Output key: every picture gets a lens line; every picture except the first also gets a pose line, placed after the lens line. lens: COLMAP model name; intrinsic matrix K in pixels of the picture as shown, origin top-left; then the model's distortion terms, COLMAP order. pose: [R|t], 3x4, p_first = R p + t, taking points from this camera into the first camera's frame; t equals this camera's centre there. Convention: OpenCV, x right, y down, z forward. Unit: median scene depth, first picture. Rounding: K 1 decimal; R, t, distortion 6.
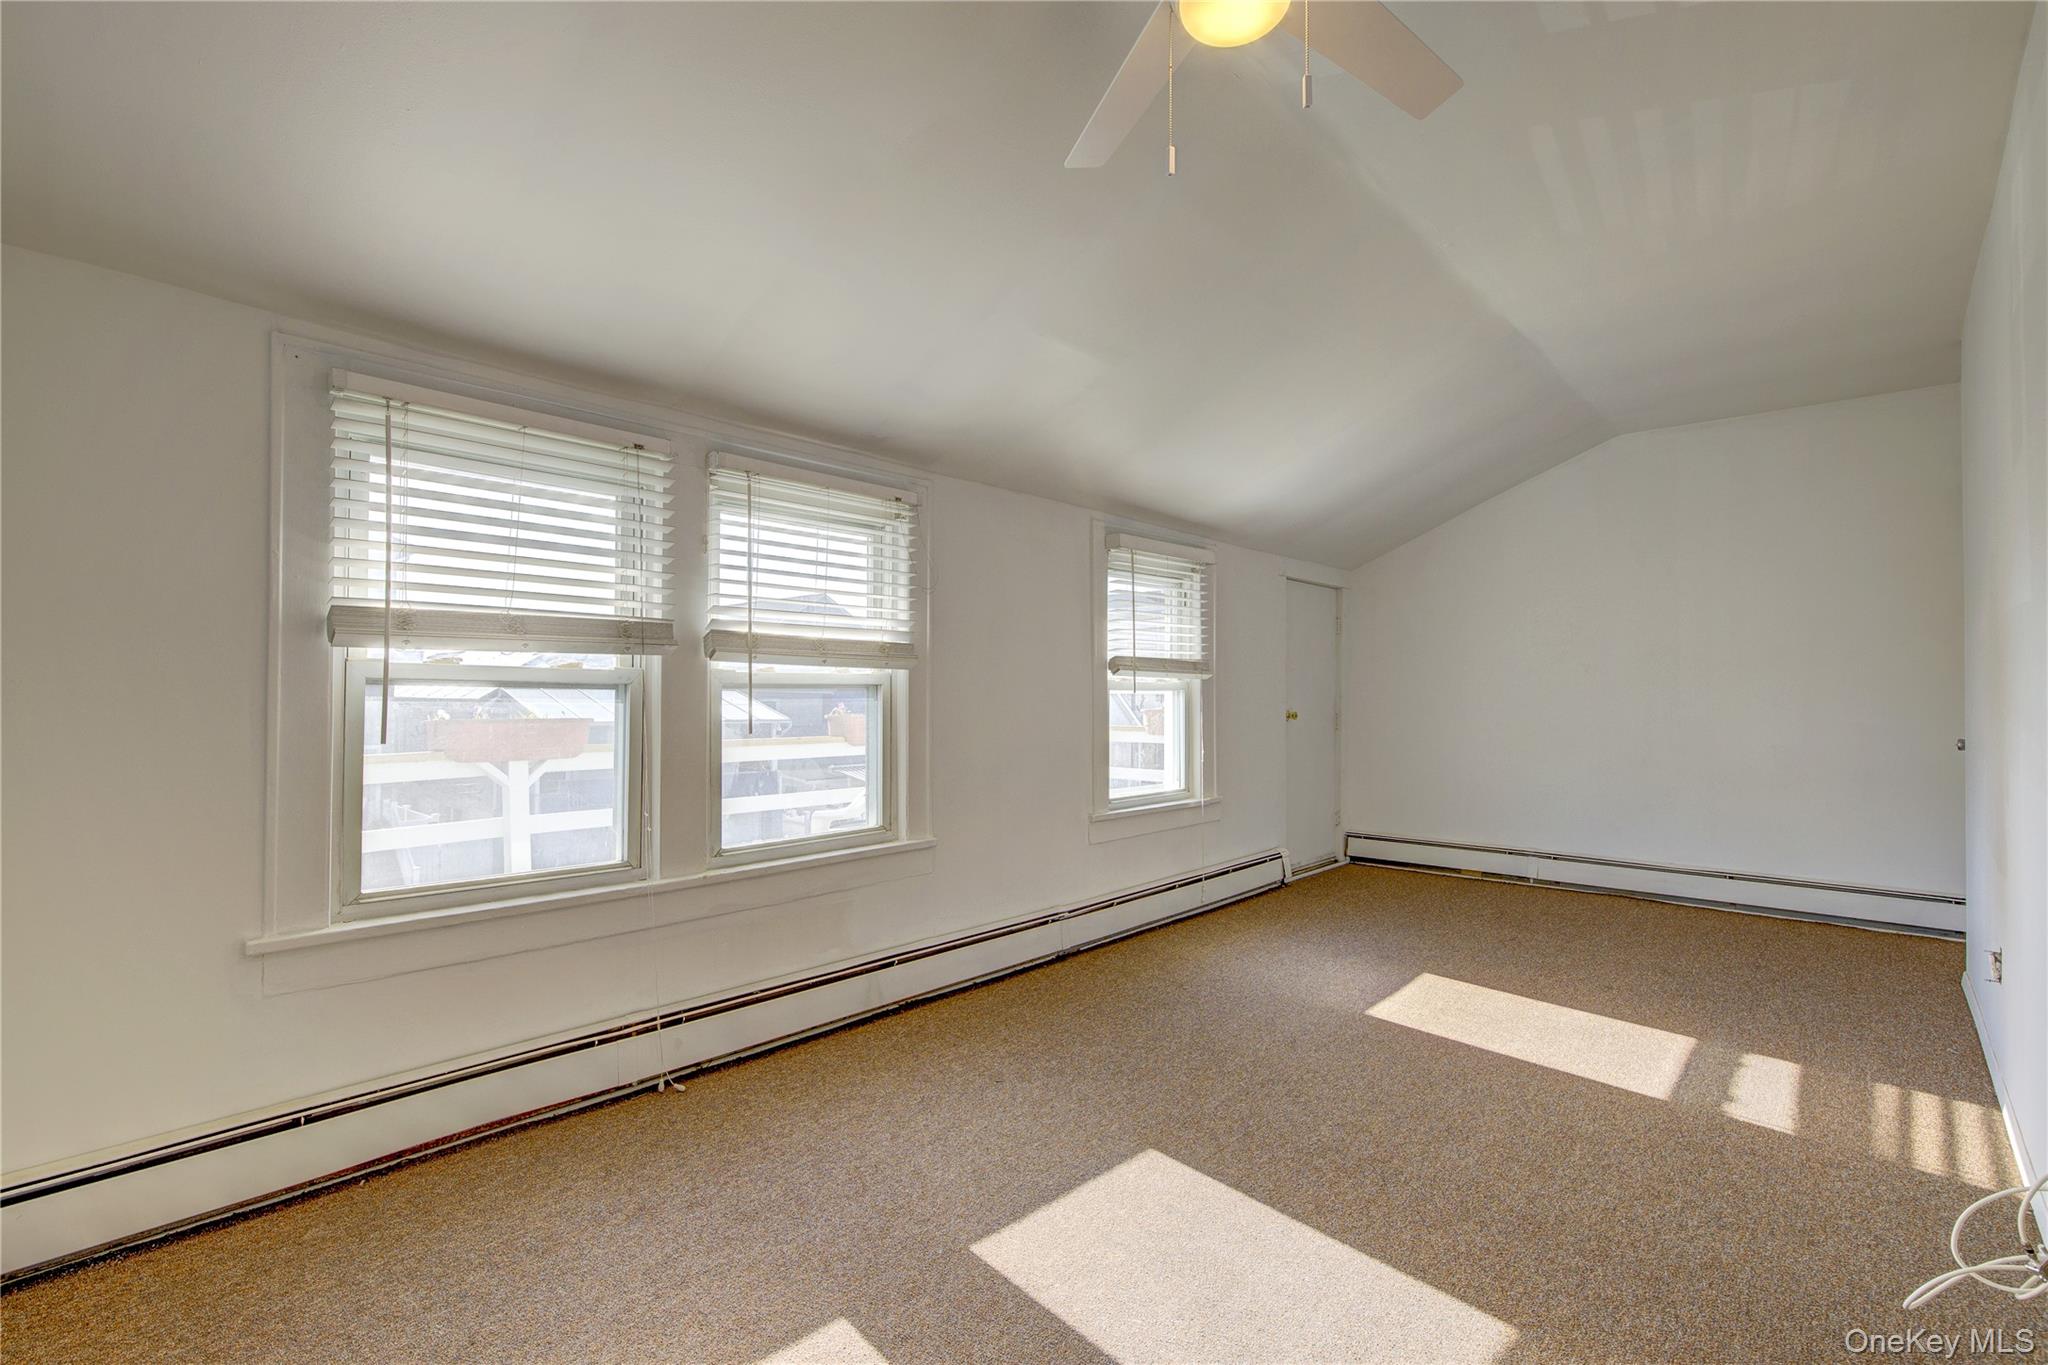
lens RADIAL K [[935.2, 0, 1010.8], [0, 935.2, 685.0], [0, 0, 1]] dist [0.006029, 0.000439]
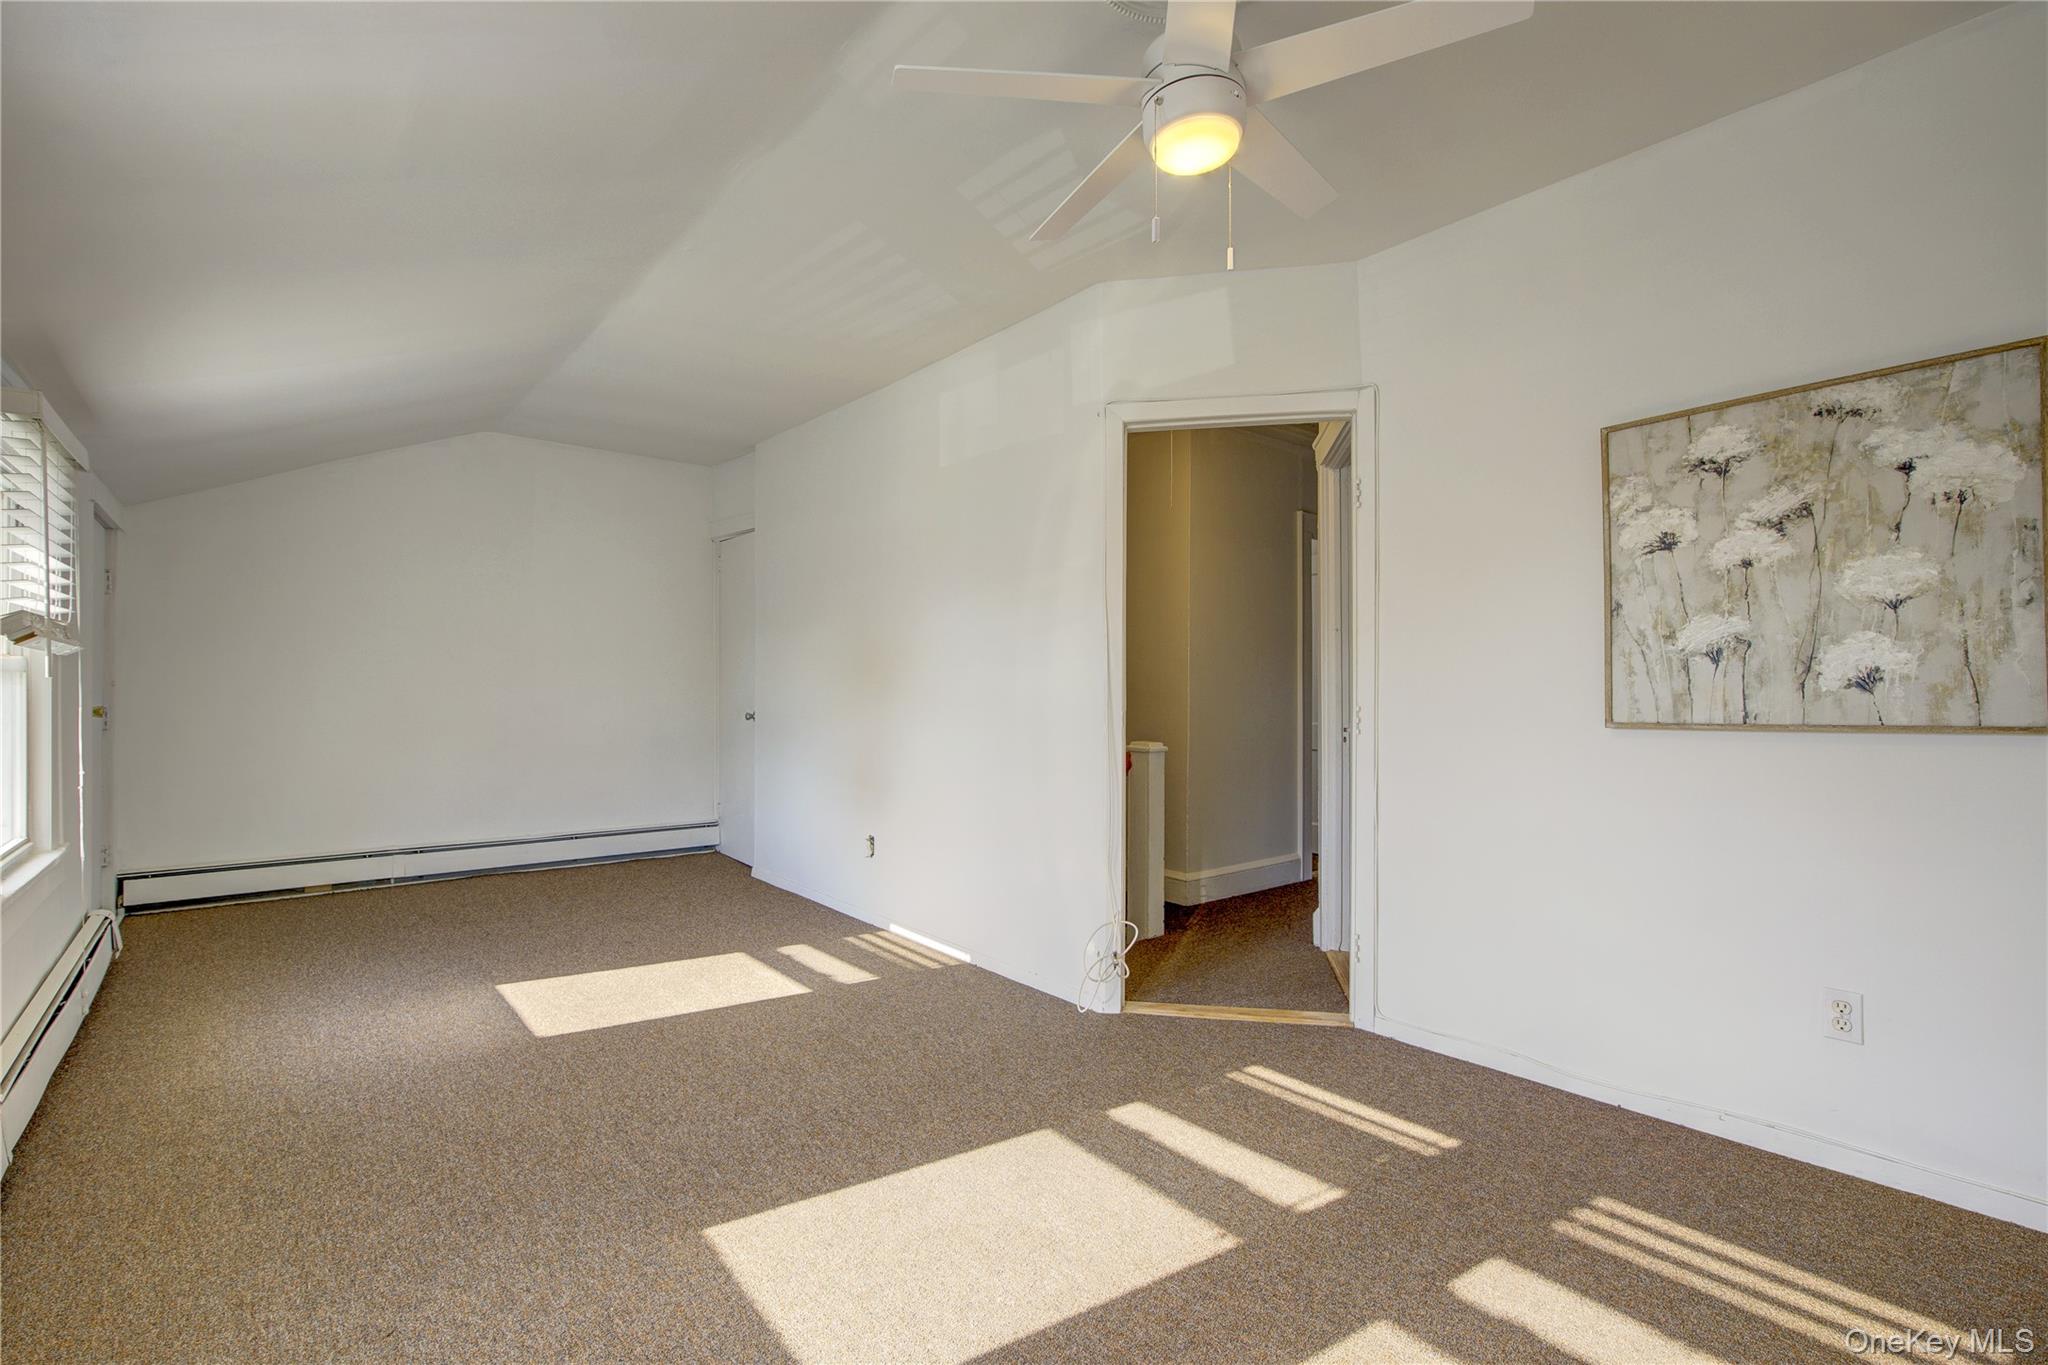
lens RADIAL K [[935.2, 0, 996.2], [0, 935.2, 690.8], [0, 0, 1]] dist [0.006029, 0.000439]
pose [[0.156285, -0.008822, 0.987673, -0.435833], [-0.013393, 0.999849, 0.011050, 0.002971], [-0.987621, -0.014955, 0.156143, 0.429970]]
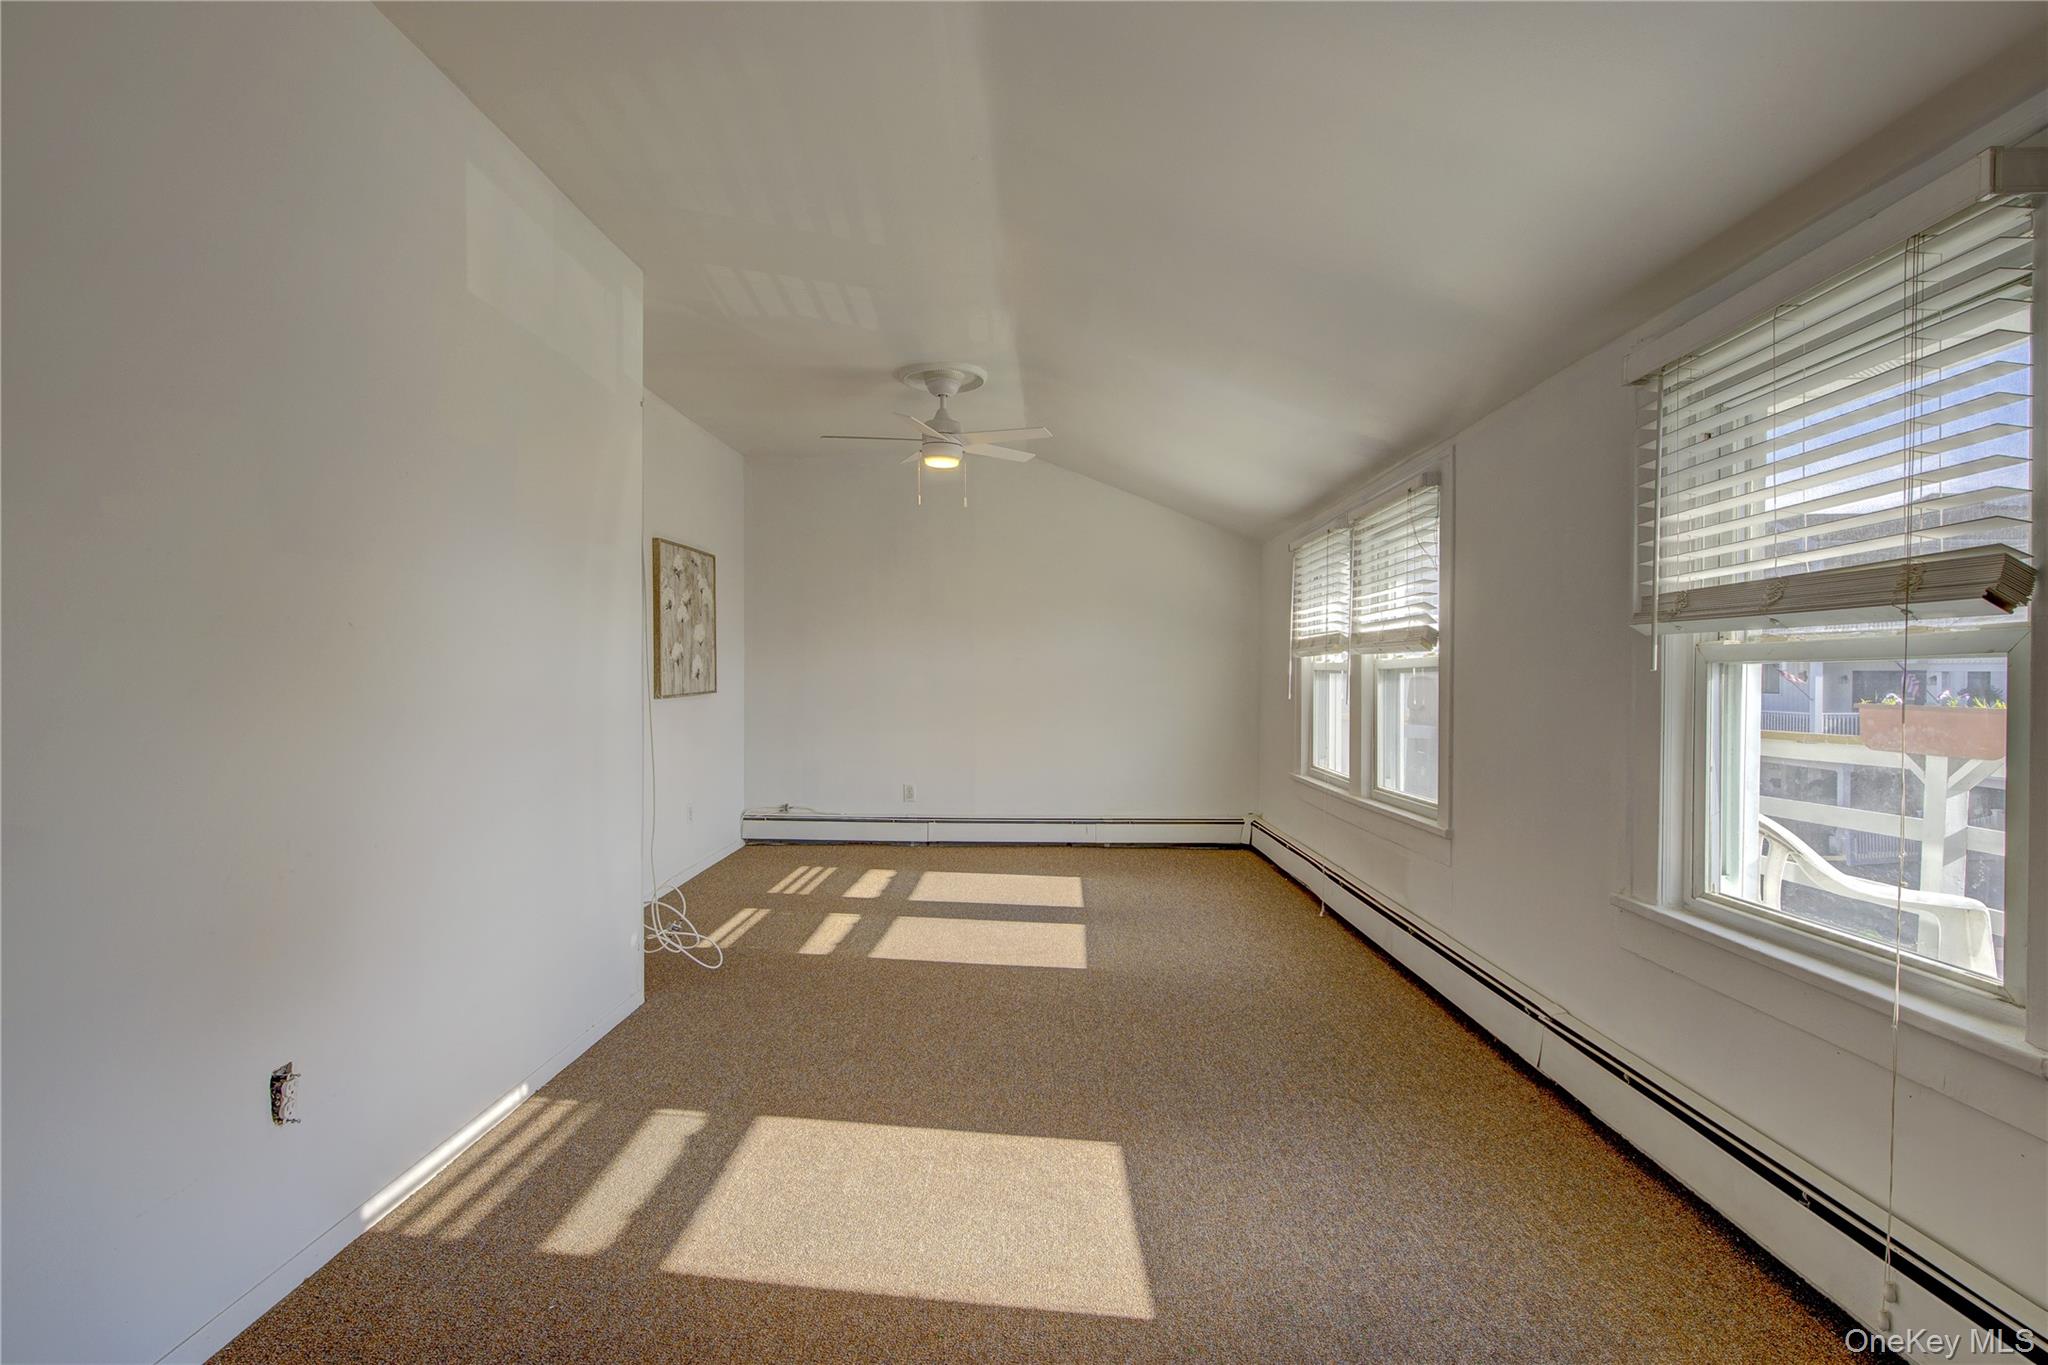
lens RADIAL K [[935.2, 0, 1017.6], [0, 935.2, 682.9], [0, 0, 1]] dist [0.006029, 0.000439]
pose [[-0.752651, -0.004274, -0.658405, 0.871064], [0.002155, 0.999958, -0.008954, 0.027250], [0.658416, -0.008158, -0.752610, 1.451641]]
